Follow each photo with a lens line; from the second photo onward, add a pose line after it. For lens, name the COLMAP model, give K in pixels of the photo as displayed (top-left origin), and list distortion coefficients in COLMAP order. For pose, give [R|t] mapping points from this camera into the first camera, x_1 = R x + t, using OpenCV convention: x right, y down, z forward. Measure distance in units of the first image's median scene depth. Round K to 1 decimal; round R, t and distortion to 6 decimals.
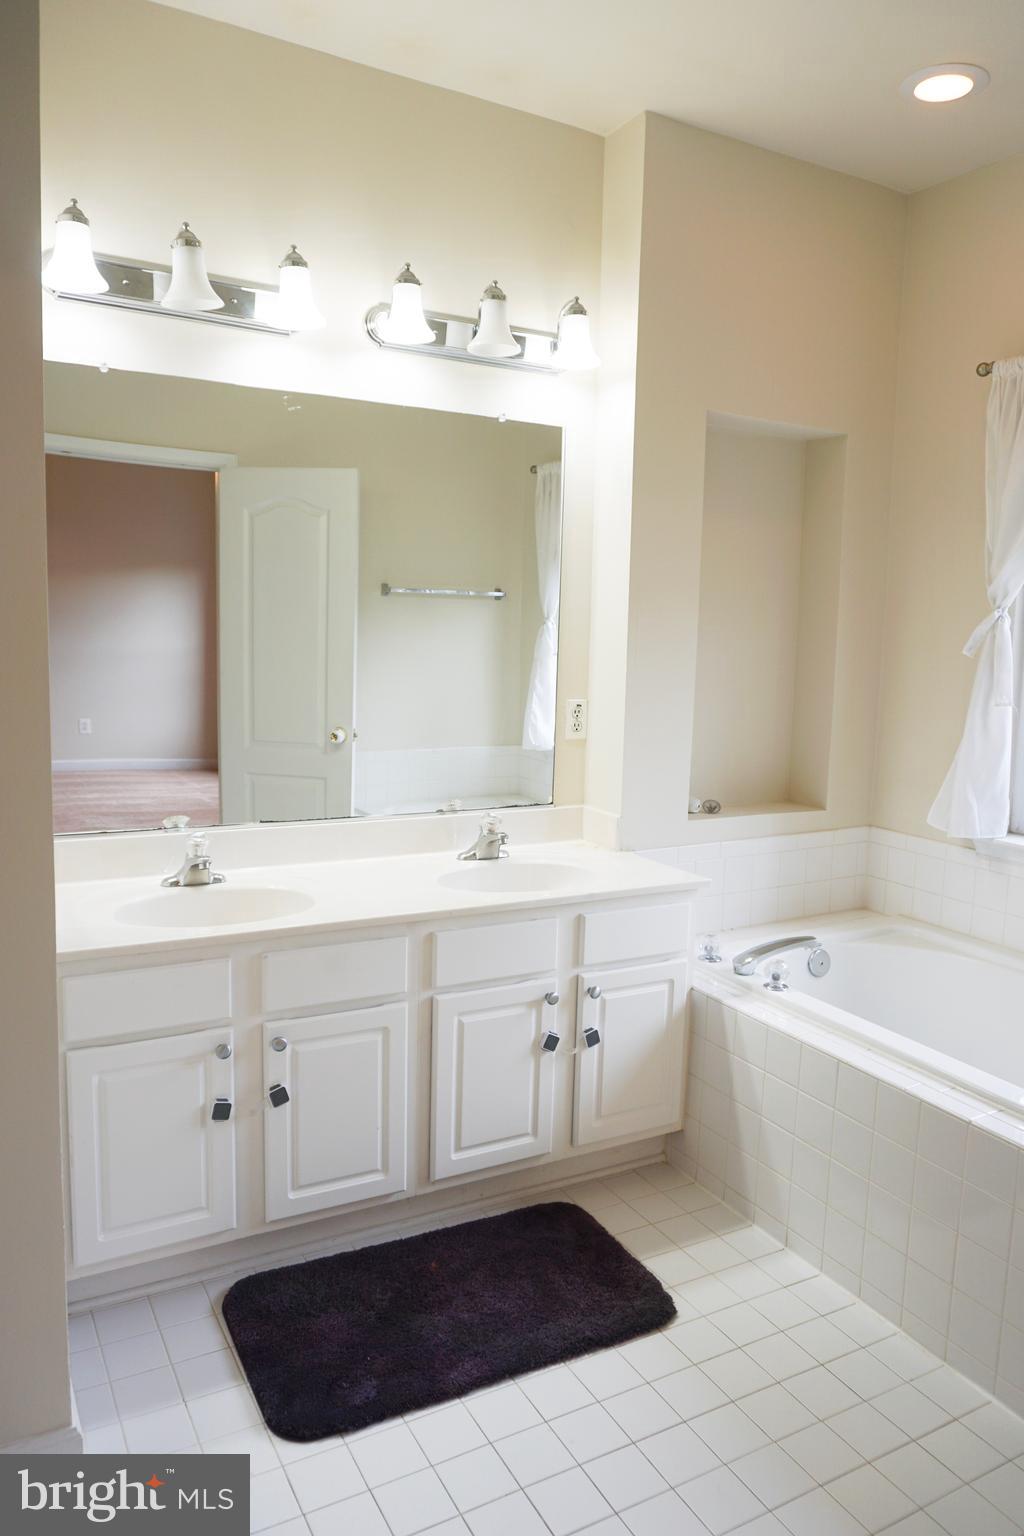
lens RADIAL K [[1079.7, 0, 512.0], [0, 1079.7, 768.0], [0, 0, 1]] dist [-0.058899, 0.035393]
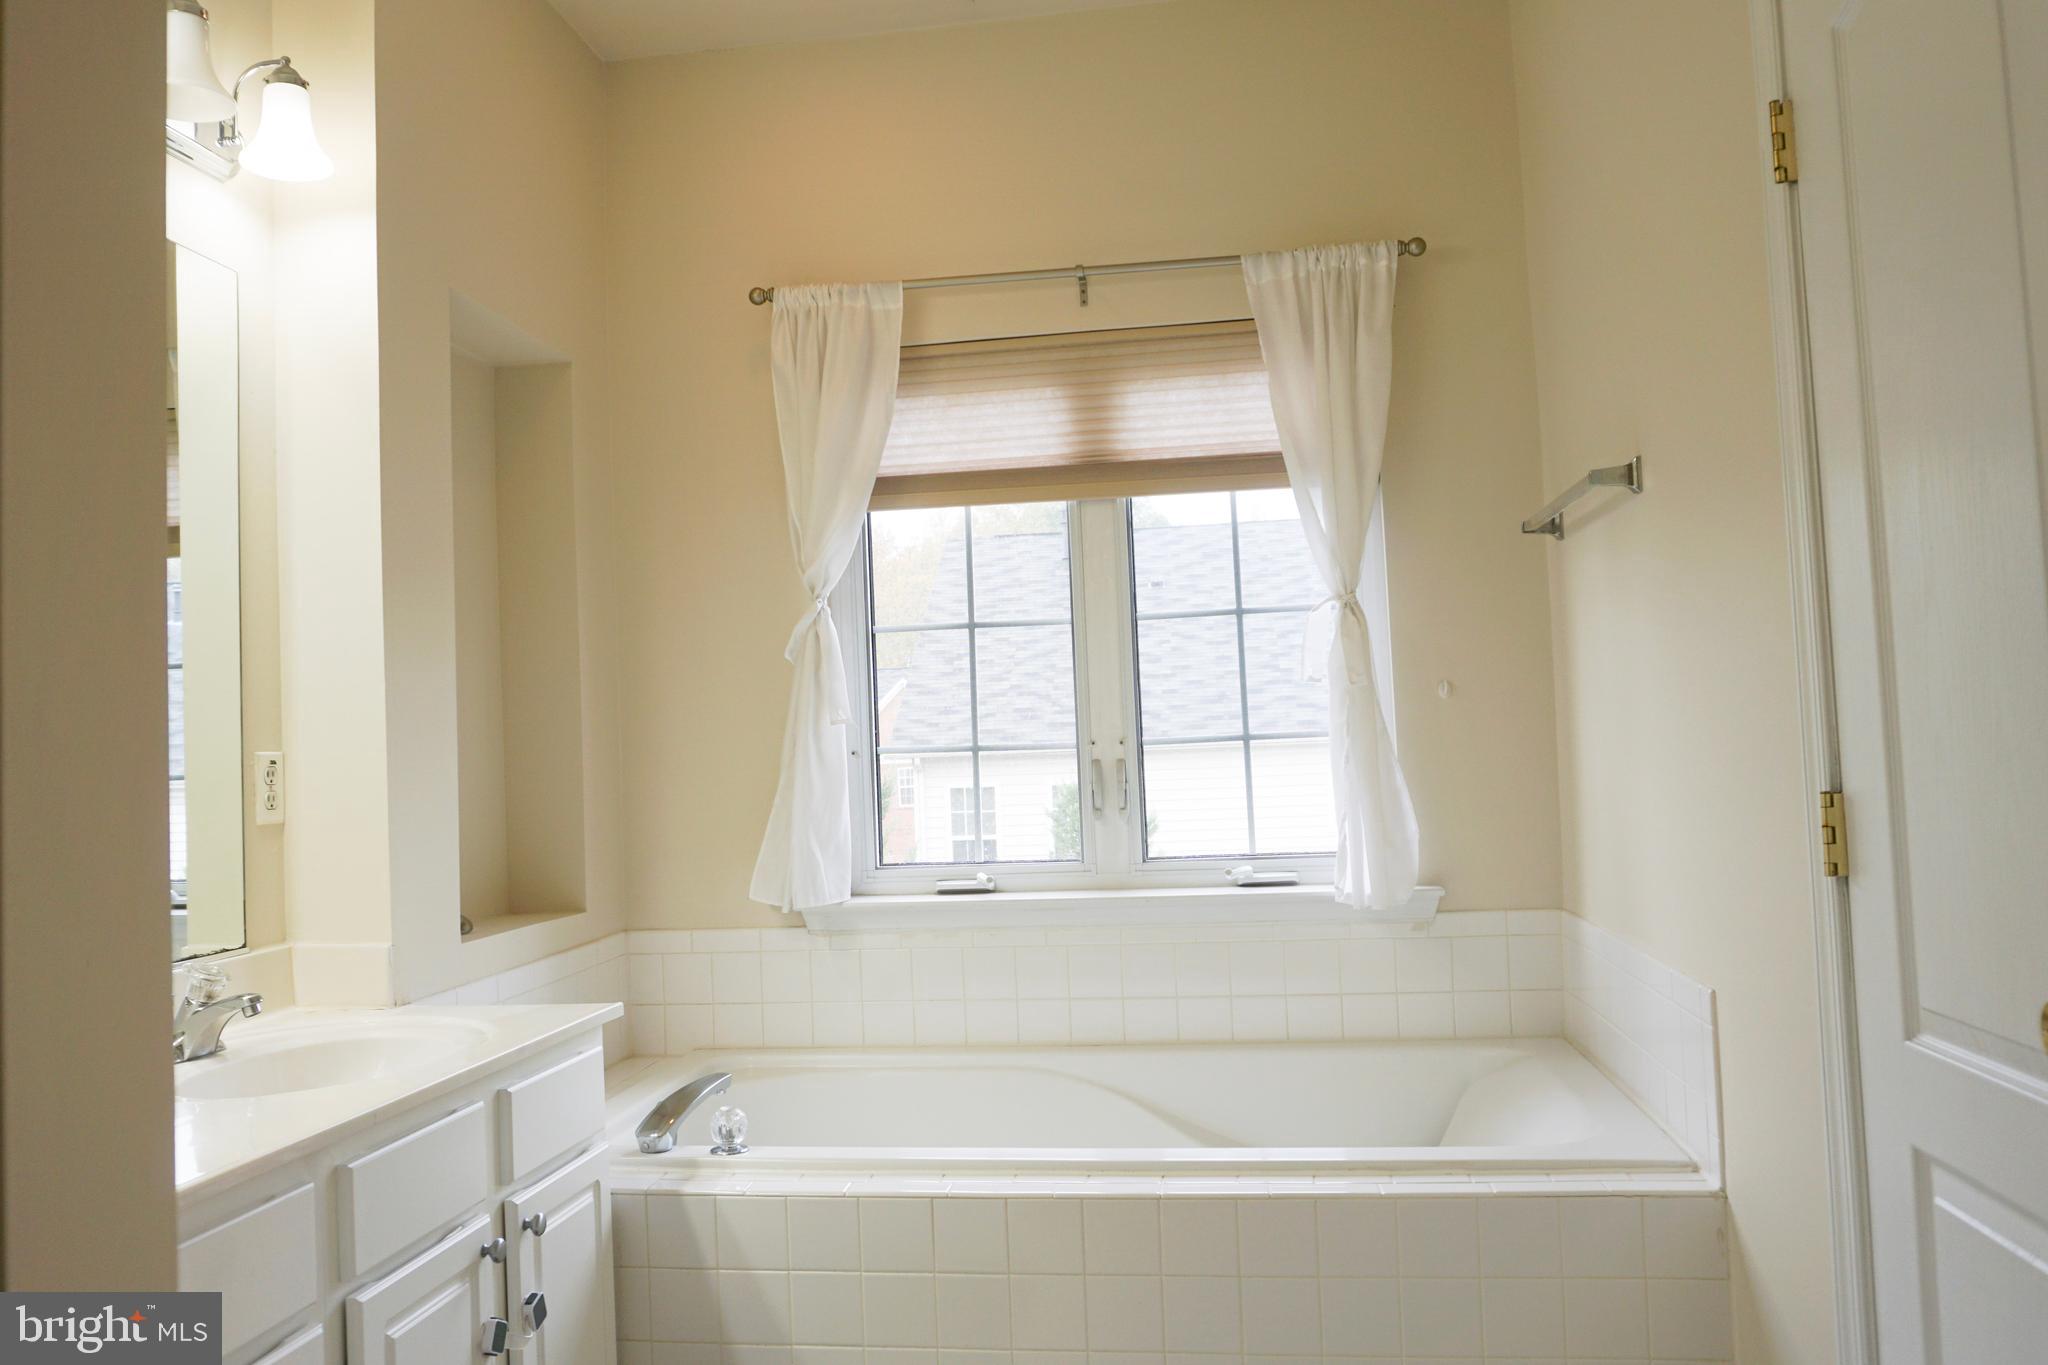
lens RADIAL K [[1586.3, 0, 957.6], [0, 1586.3, 675.3], [0, 0, 1]] dist [-0.005964, -0.001614]
pose [[0.622739, -0.014512, 0.782295, -0.390913], [0.159519, 0.981183, -0.108782, 0.047037], [-0.765996, 0.192534, 0.613336, 0.243393]]
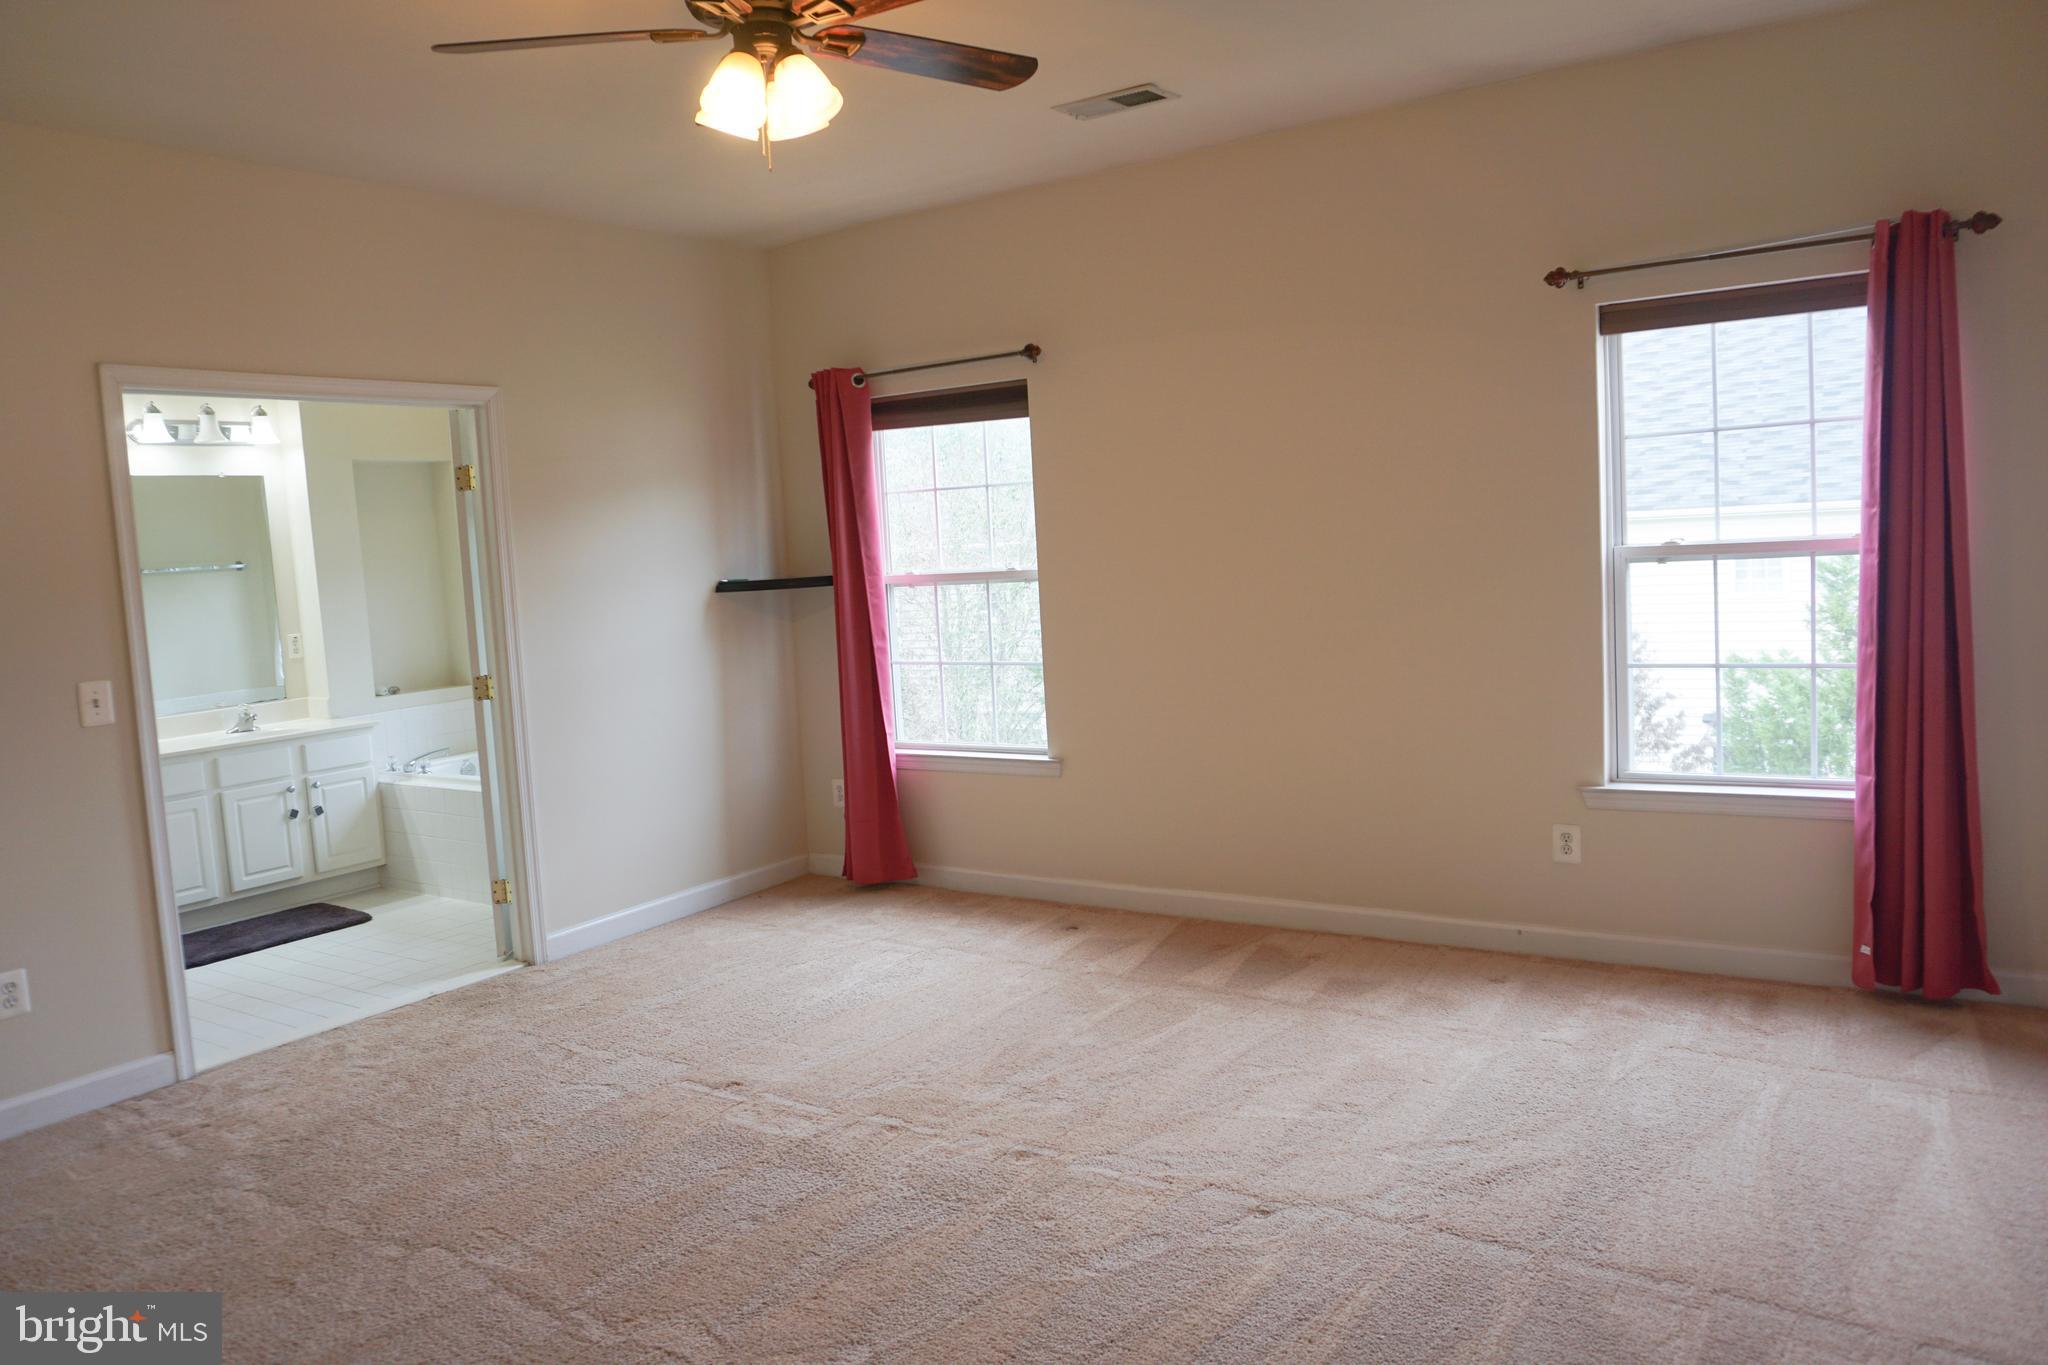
lens RADIAL K [[1439.6, 0, 1014.8], [0, 1439.6, 674.6], [0, 0, 1]] dist [-0.058899, 0.035393]
pose [[0.887400, -0.123305, 0.444204, 0.072422], [0.140707, 0.990031, -0.006274, 0.185398], [-0.439002, 0.068070, 0.895904, -1.596184]]
